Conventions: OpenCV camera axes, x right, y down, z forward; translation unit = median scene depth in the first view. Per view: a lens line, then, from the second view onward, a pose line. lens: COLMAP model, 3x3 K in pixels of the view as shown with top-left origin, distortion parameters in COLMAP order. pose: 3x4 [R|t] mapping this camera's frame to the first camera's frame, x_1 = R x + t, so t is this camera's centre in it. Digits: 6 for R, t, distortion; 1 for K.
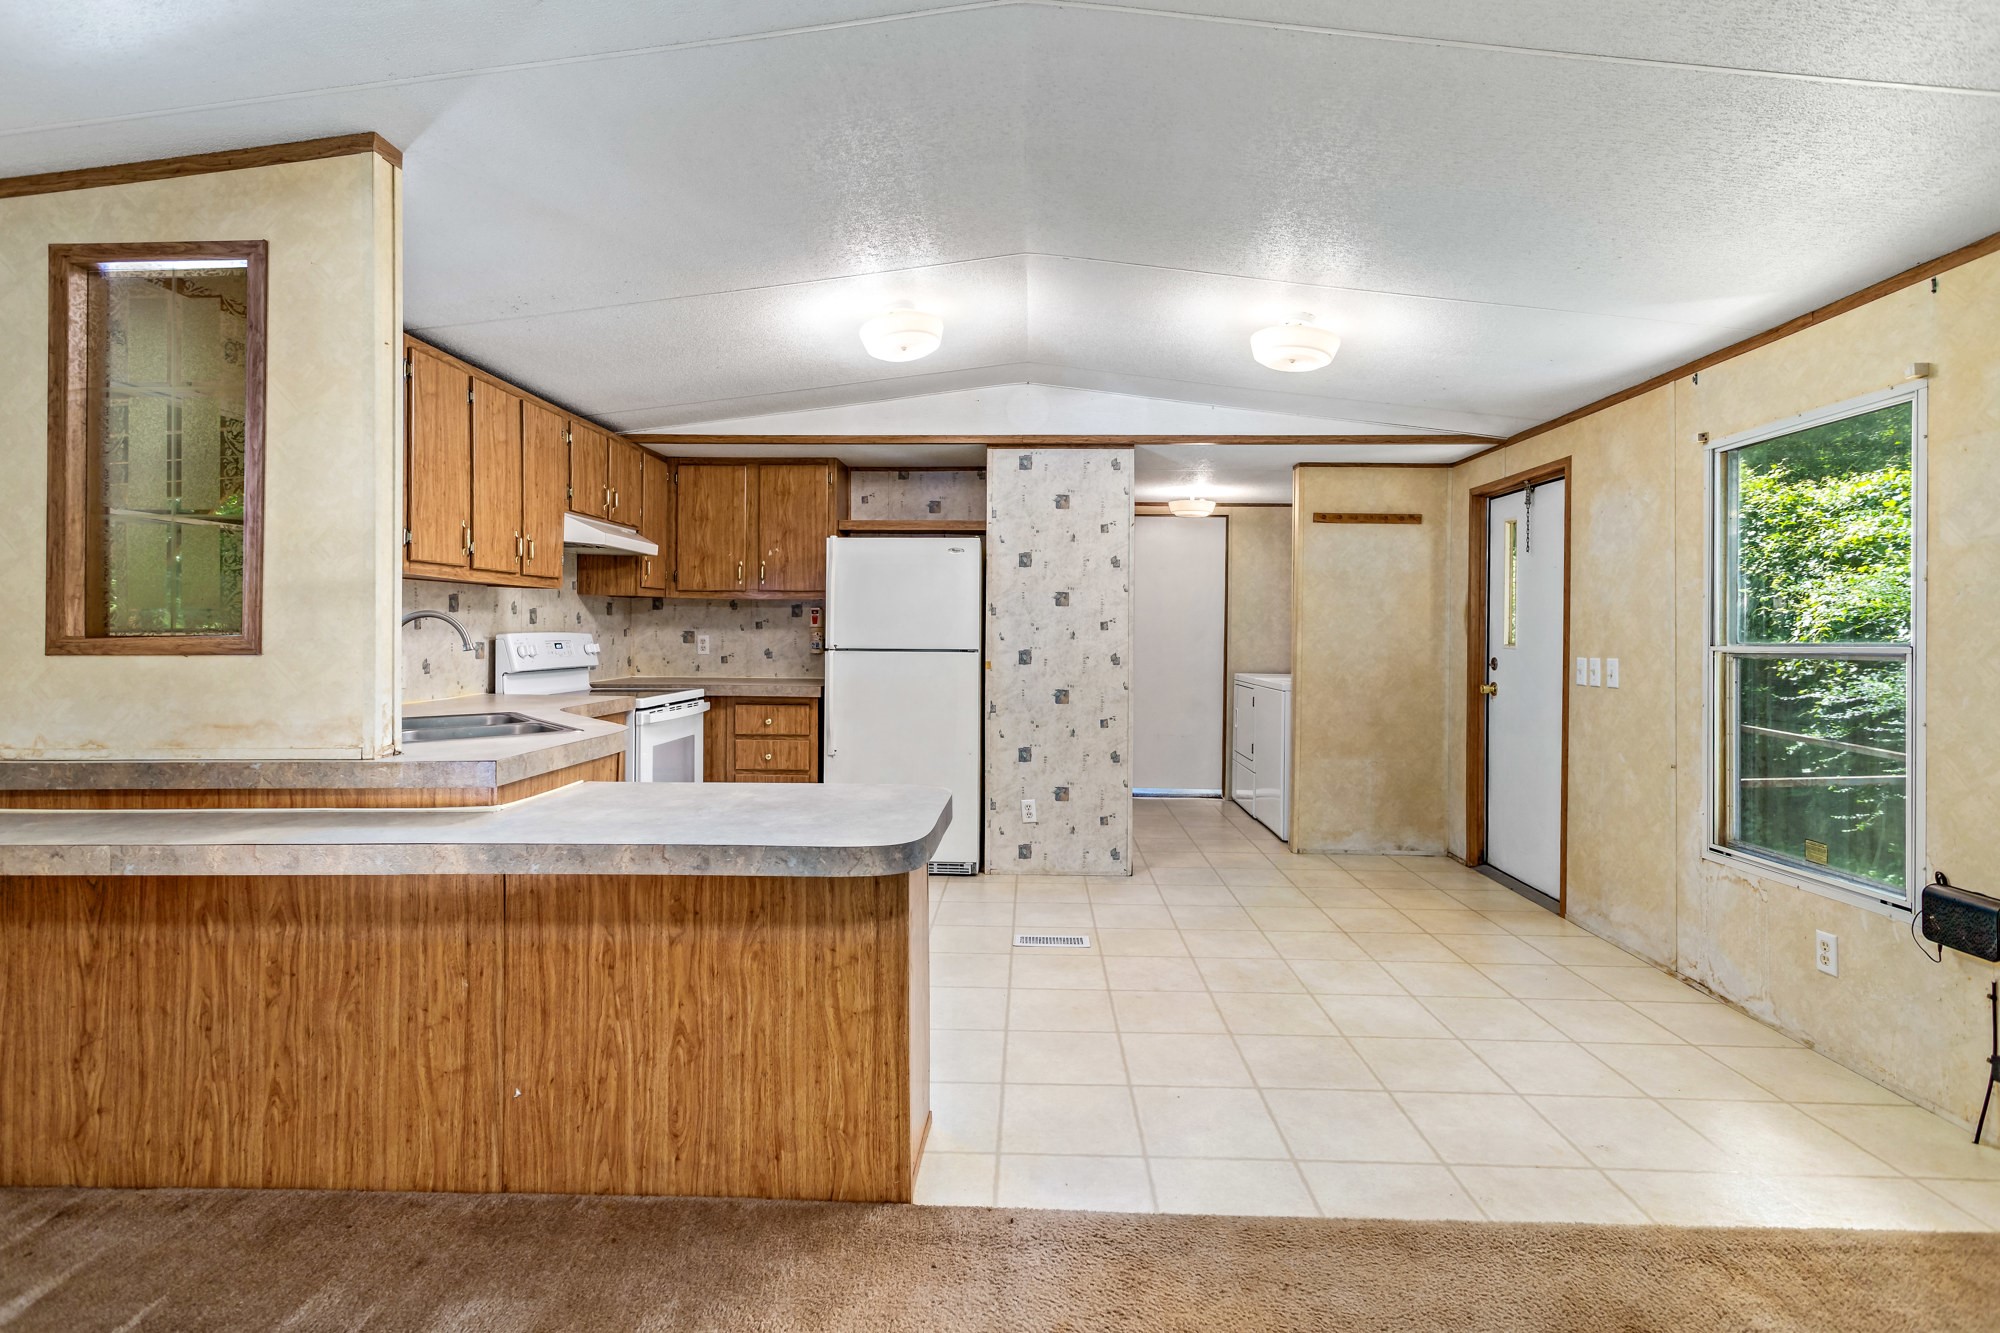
lens RADIAL K [[952.9, 0, 998.5], [0, 952.9, 635.6], [0, 0, 1]] dist [0.005334, 0.001486]
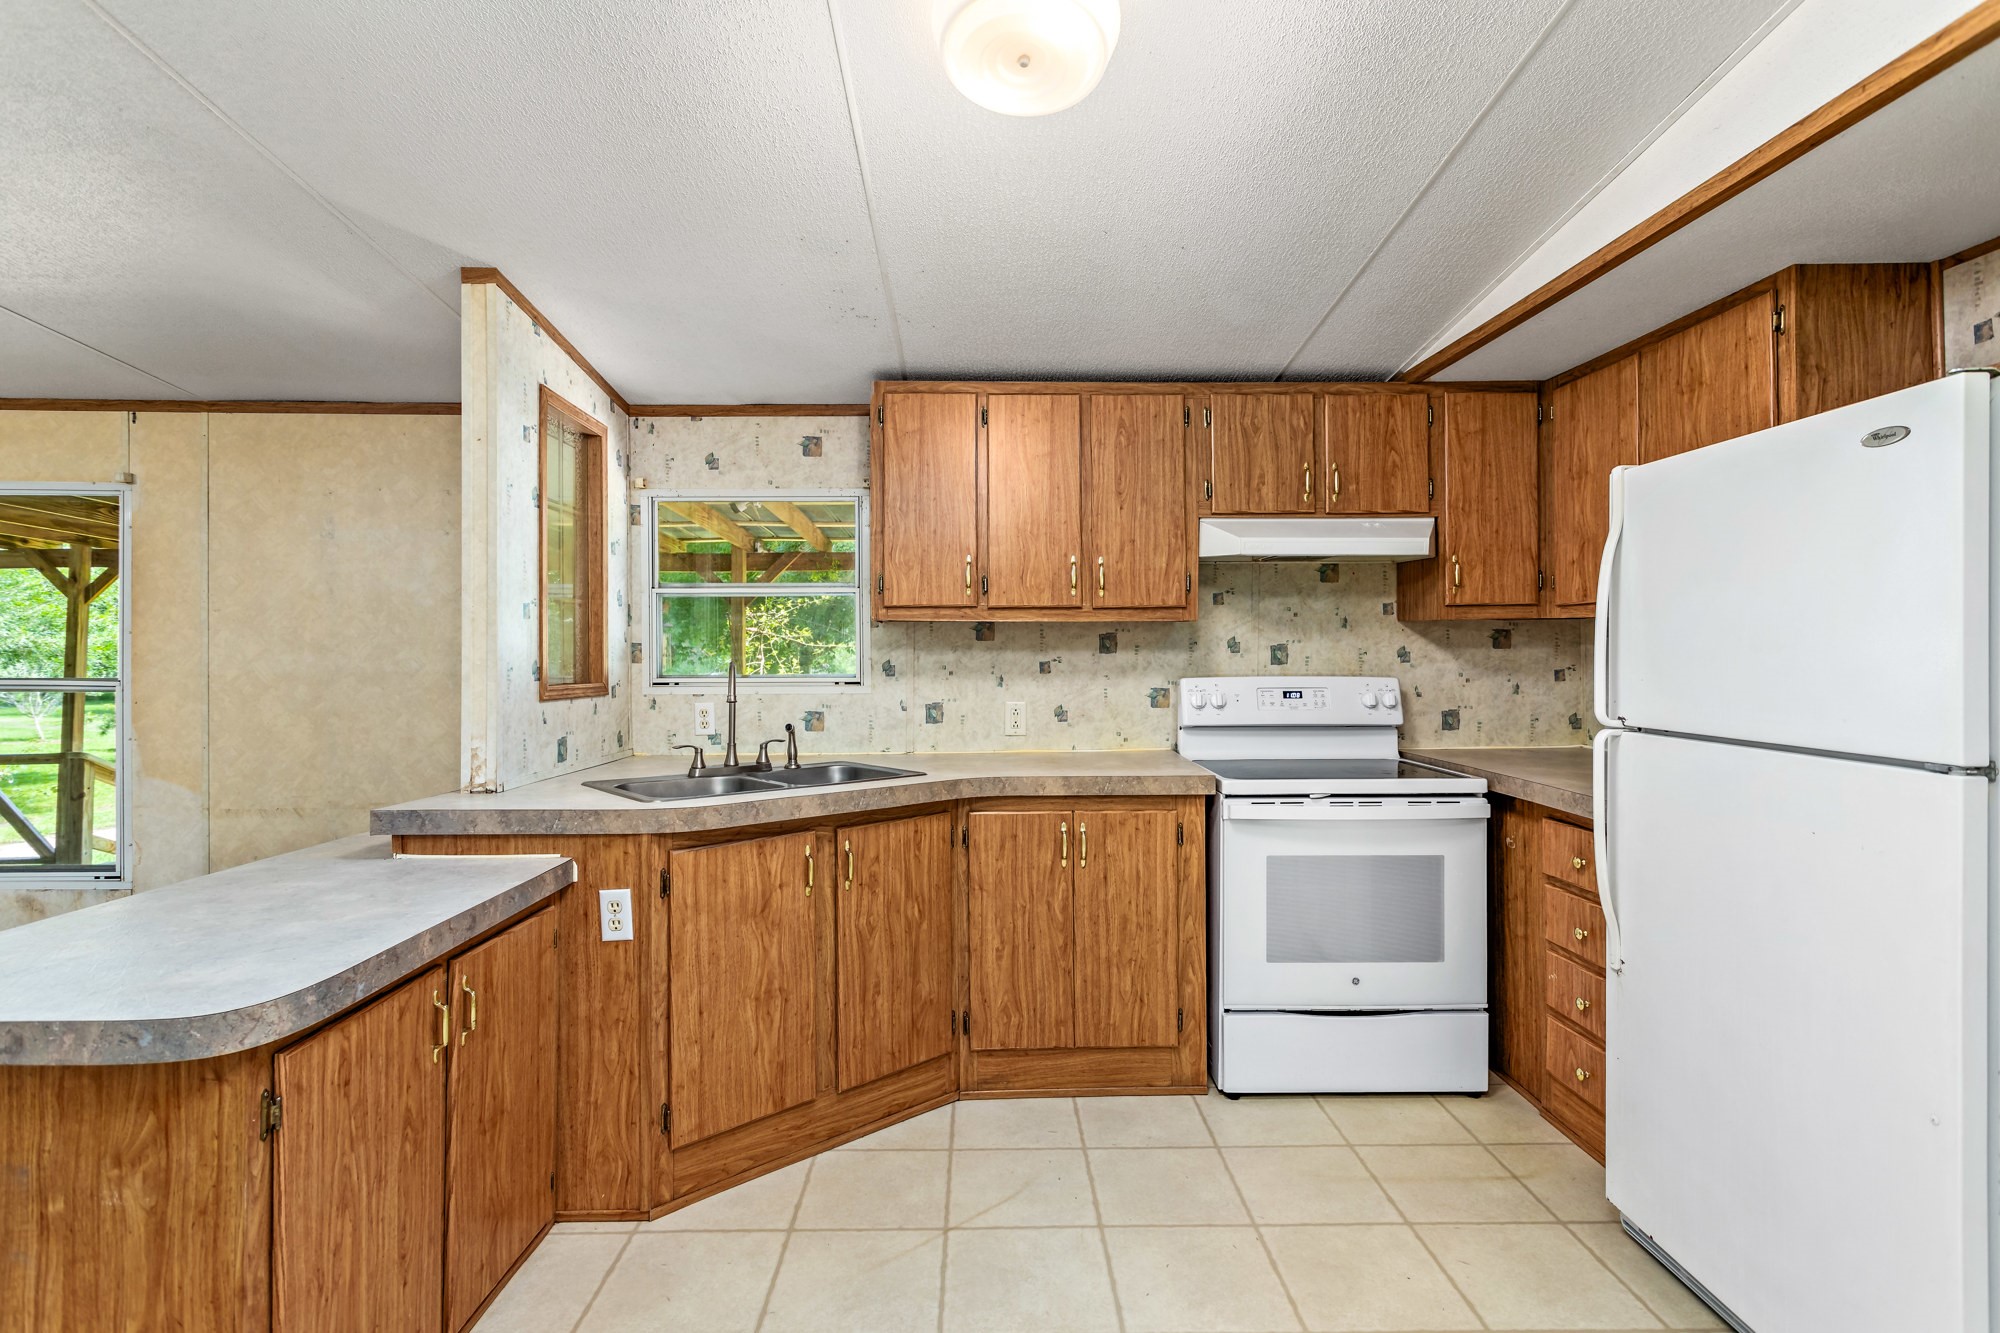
lens RADIAL K [[947.1, 0, 999.2], [0, 947.1, 650.8], [0, 0, 1]] dist [0.001555, 0.001560]
pose [[0.056313, -0.005716, -0.998397, 0.245358], [0.000466, 0.999984, -0.005699, -0.018076], [0.998413, -0.000144, 0.056315, 0.696019]]
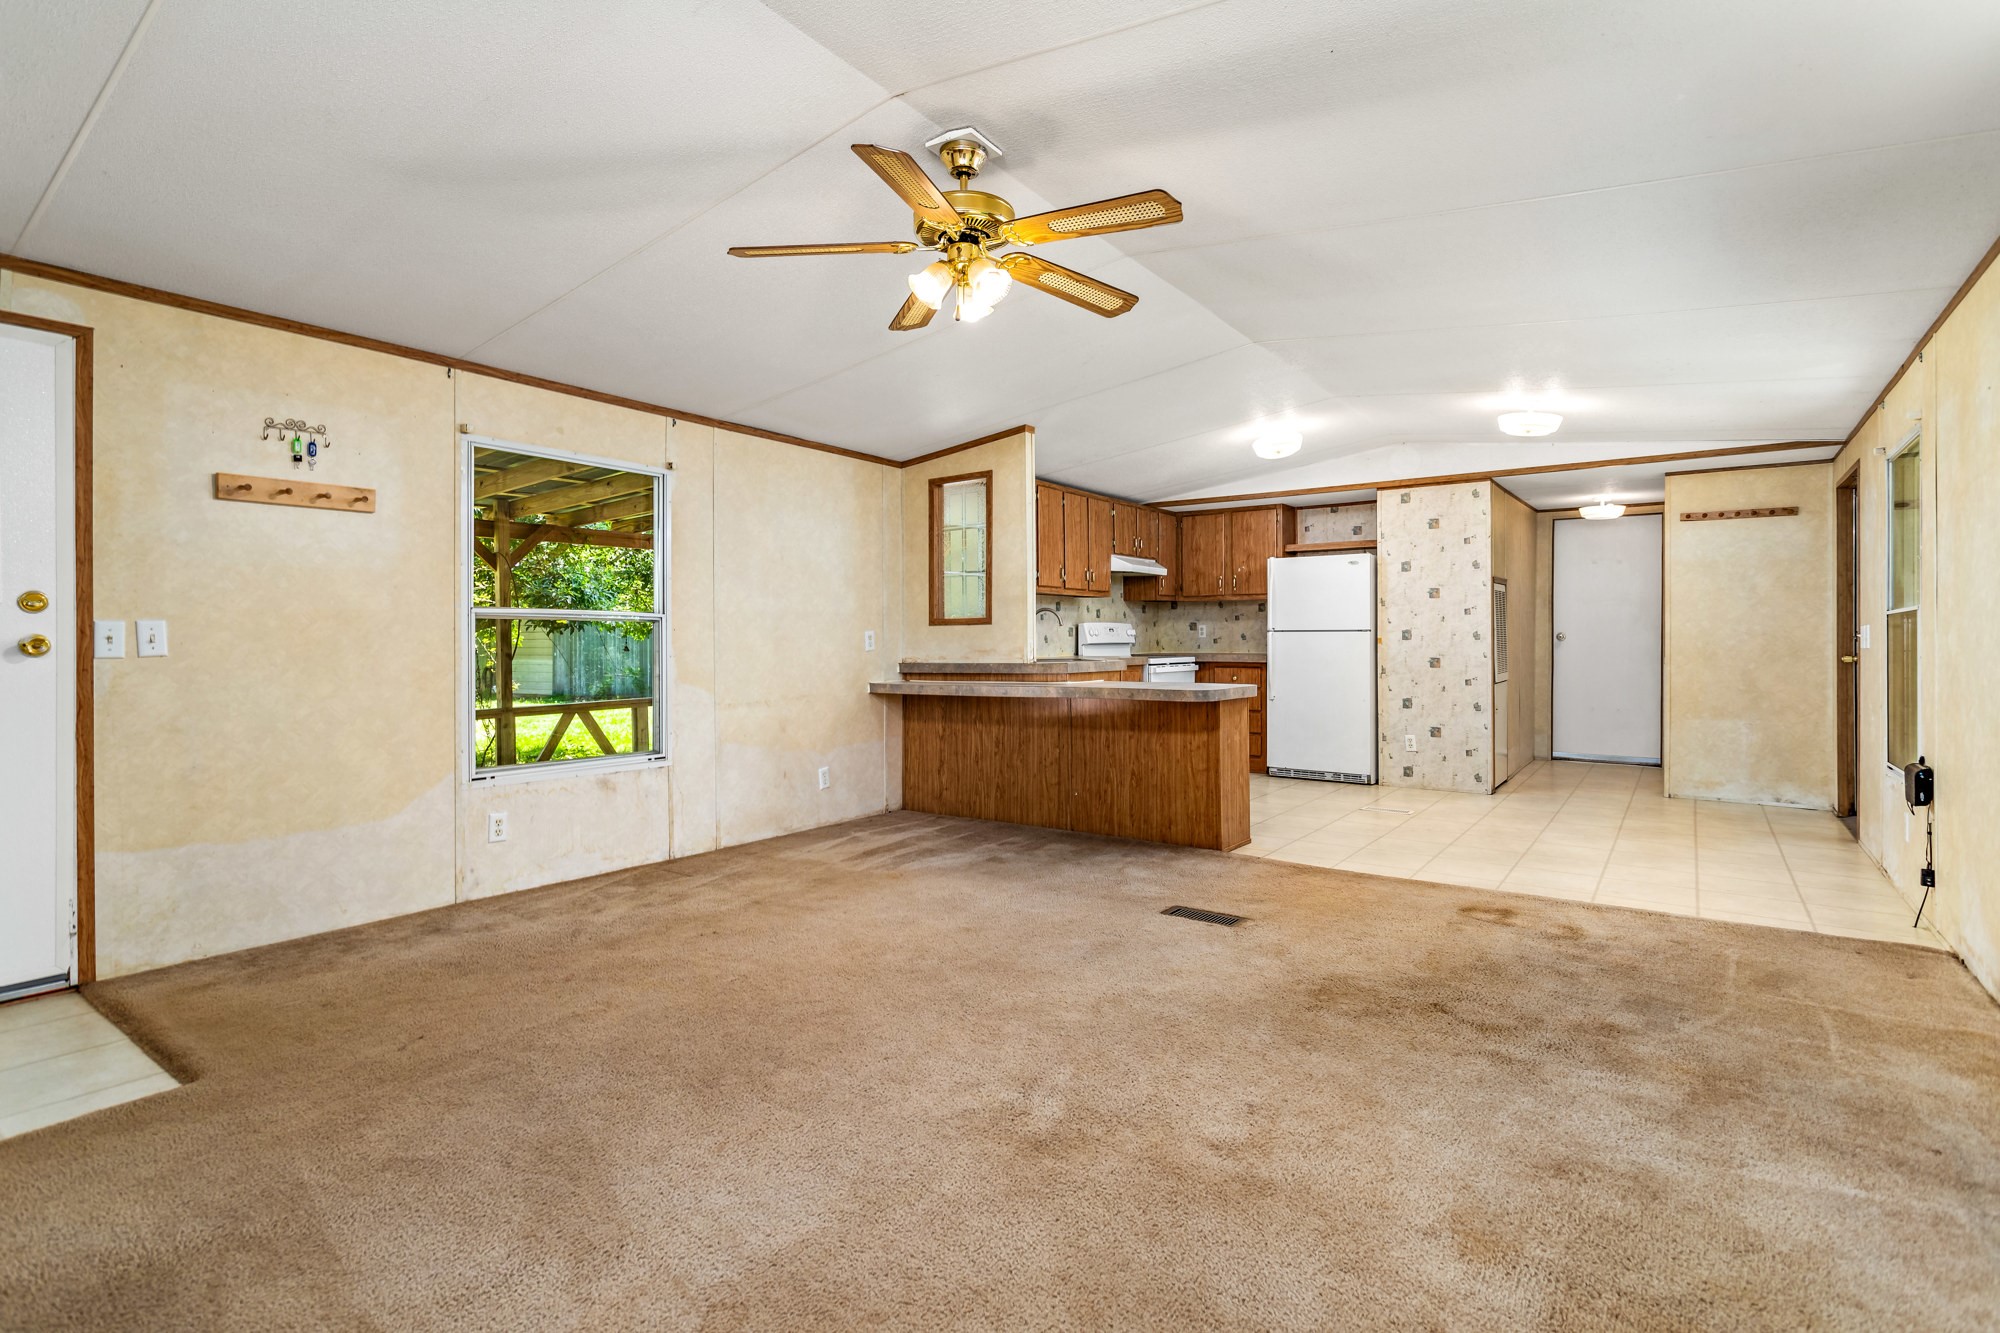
lens RADIAL K [[952.9, 0, 998.5], [0, 952.9, 635.6], [0, 0, 1]] dist [0.005334, 0.001486]
pose [[0.828440, -0.010409, -0.559982, 0.325853], [0.006618, 0.999939, -0.008797, 0.032920], [0.560039, 0.003582, 0.828458, -0.529678]]
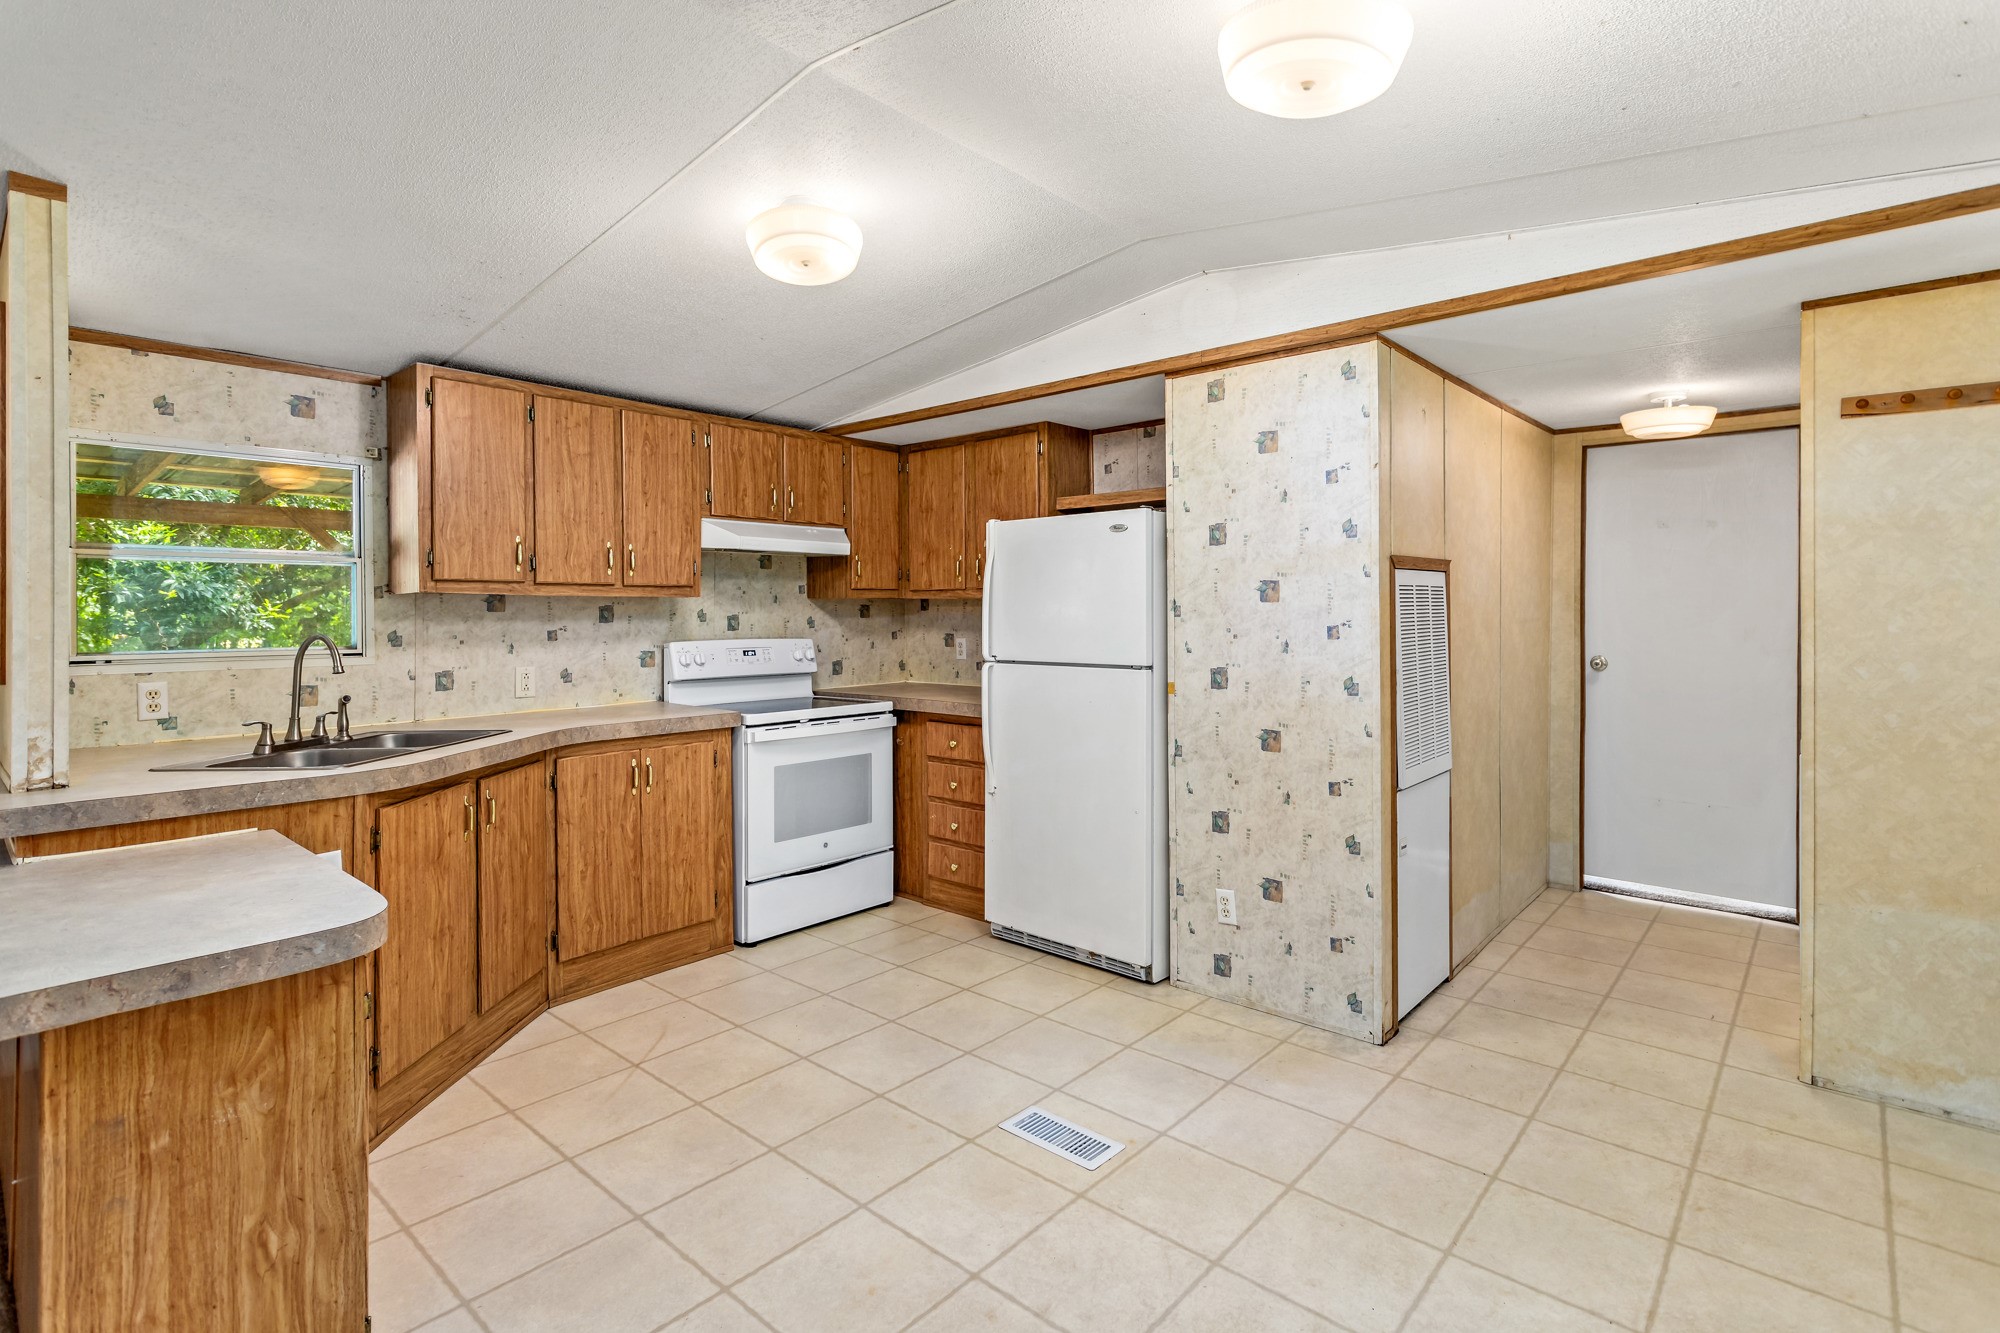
lens RADIAL K [[960.1, 0, 994.5], [0, 960.1, 614.2], [0, 0, 1]] dist [0.005548, 0.001030]
pose [[0.770629, -0.009628, -0.637211, 0.346139], [0.007109, 0.999954, -0.006512, -0.019765], [0.637244, 0.000489, 0.770662, 0.378736]]
